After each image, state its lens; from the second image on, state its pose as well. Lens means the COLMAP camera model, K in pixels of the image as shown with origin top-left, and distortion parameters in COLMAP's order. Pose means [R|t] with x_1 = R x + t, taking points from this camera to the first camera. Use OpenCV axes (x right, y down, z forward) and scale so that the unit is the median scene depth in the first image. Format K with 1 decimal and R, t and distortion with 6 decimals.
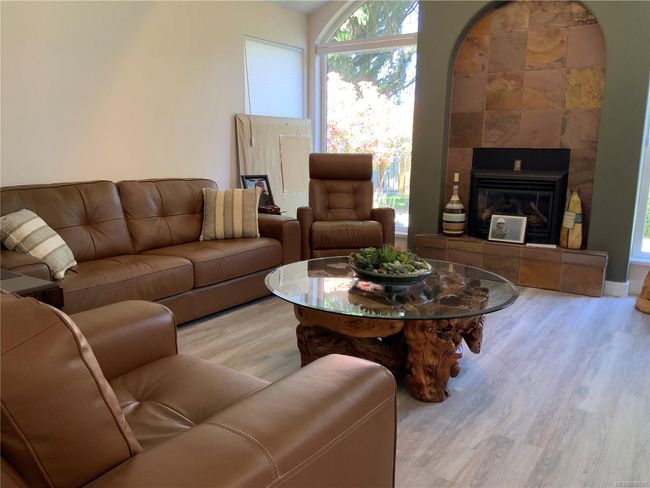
lens RADIAL K [[534.1, 0, 325.0], [0, 534.1, 244.0], [0, 0, 1]] dist [0.108875, -0.208849]
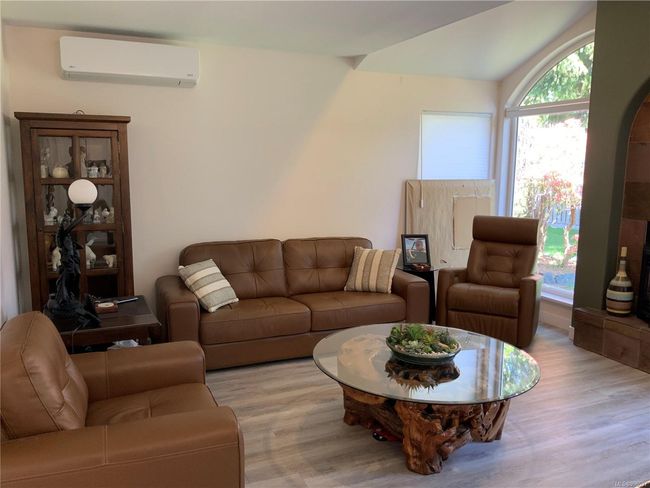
lens RADIAL K [[534.1, 0, 325.0], [0, 534.1, 244.0], [0, 0, 1]] dist [0.108875, -0.208849]
pose [[0.848458, 0.075775, -0.523811, 0.297538], [-0.099147, 0.994933, -0.016668, -0.072479], [0.519894, 0.066076, 0.851671, -0.046215]]
